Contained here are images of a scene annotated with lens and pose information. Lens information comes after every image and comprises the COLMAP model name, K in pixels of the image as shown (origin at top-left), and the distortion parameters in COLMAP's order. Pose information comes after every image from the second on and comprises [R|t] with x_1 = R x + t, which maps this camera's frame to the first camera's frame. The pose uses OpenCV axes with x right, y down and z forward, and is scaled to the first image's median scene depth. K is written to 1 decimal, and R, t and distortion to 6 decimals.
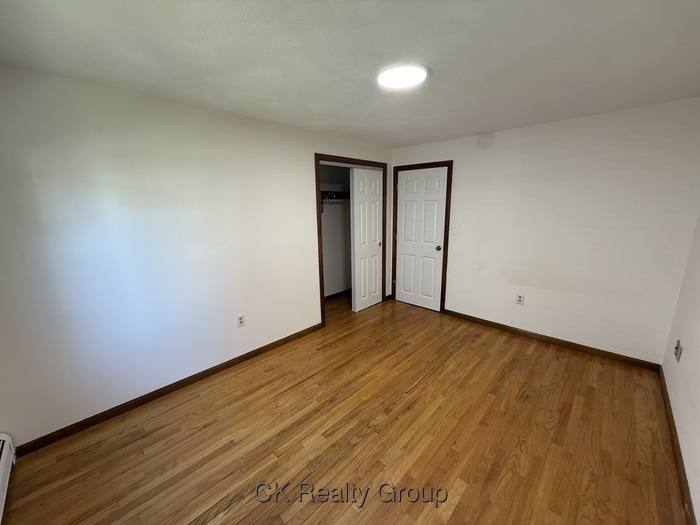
lens RADIAL K [[279.8, 0, 351.9], [0, 279.8, 262.7], [0, 0, 1]] dist [-0.000178, -0.000176]
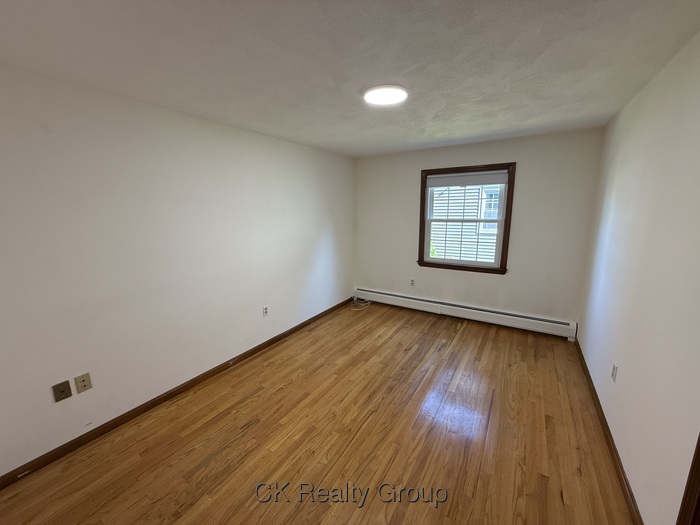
lens RADIAL K [[279.8, 0, 358.8], [0, 279.8, 263.6], [0, 0, 1]] dist [-0.000178, -0.000176]
pose [[-0.974815, 0.069466, -0.211920, 0.492865], [-0.018961, 0.920994, 0.389115, -0.427331], [0.222207, 0.383333, -0.896482, 1.991312]]
